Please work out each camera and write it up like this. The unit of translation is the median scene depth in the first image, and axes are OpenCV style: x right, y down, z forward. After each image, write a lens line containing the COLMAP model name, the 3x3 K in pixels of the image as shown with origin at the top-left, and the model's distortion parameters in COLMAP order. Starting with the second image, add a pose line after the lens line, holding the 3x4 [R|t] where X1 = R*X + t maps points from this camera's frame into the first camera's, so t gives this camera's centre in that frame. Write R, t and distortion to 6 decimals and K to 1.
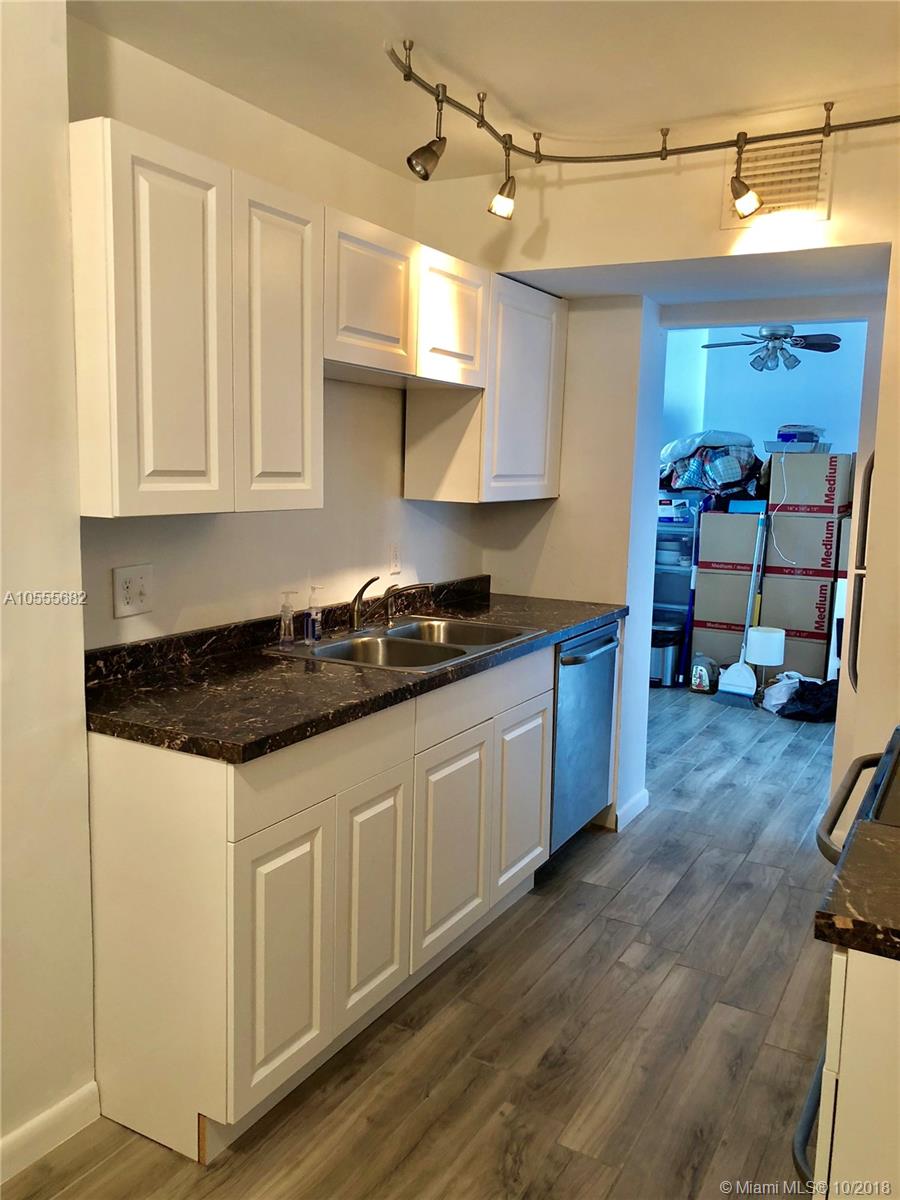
lens RADIAL K [[976.3, 0, 447.9], [0, 976.3, 606.6], [0, 0, 1]] dist [0.043457, -0.042313]
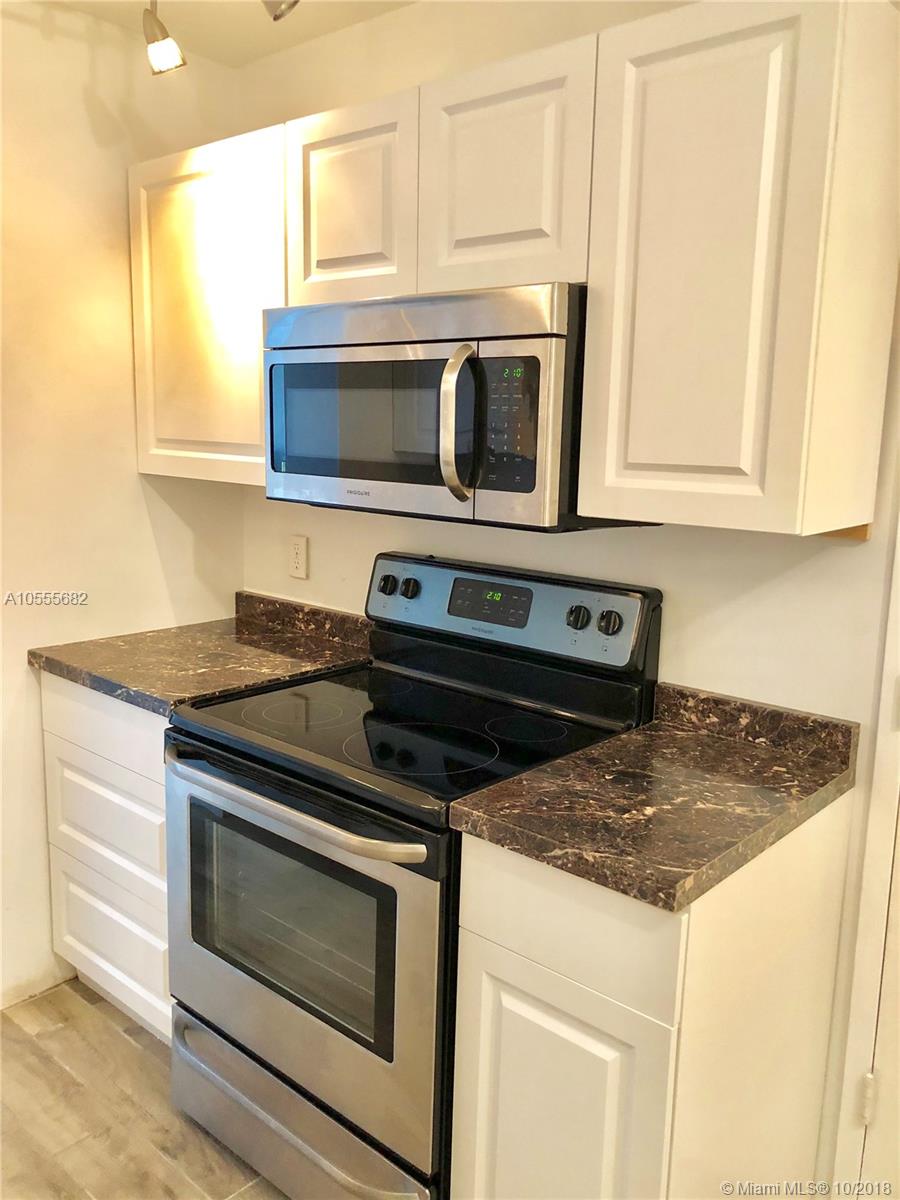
lens RADIAL K [[976.3, 0, 449.1], [0, 976.3, 593.7], [0, 0, 1]] dist [0.043457, -0.042313]
pose [[0.212802, -0.183099, 0.959786, -0.284981], [0.120119, 0.979737, 0.160273, -0.083426], [-0.969684, 0.081182, 0.230484, 0.476870]]
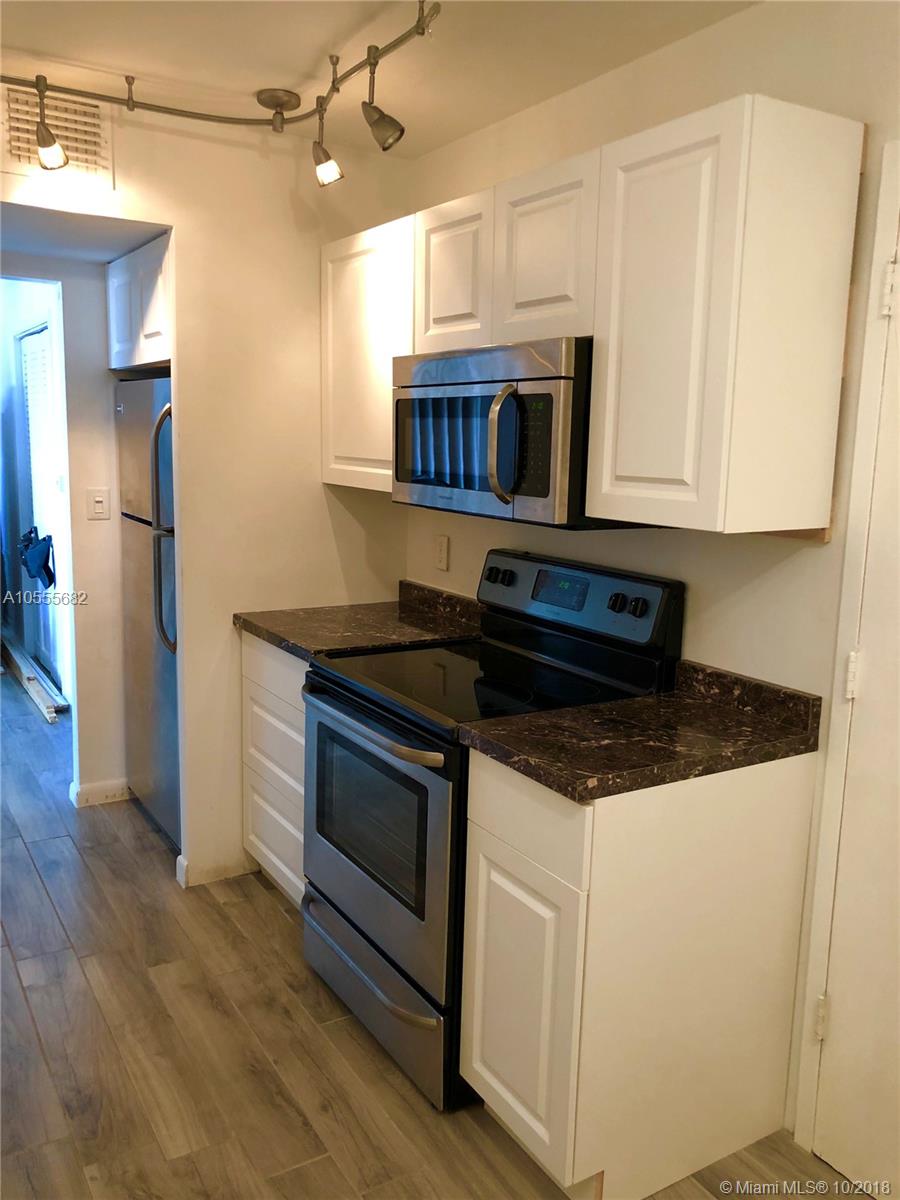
lens RADIAL K [[976.3, 0, 450.6], [0, 976.3, 601.5], [0, 0, 1]] dist [0.043457, -0.042313]
pose [[0.481736, -0.154714, 0.862551, -0.418463], [0.109804, 0.987191, 0.115744, -0.057066], [-0.869410, 0.038954, 0.492553, 0.231567]]
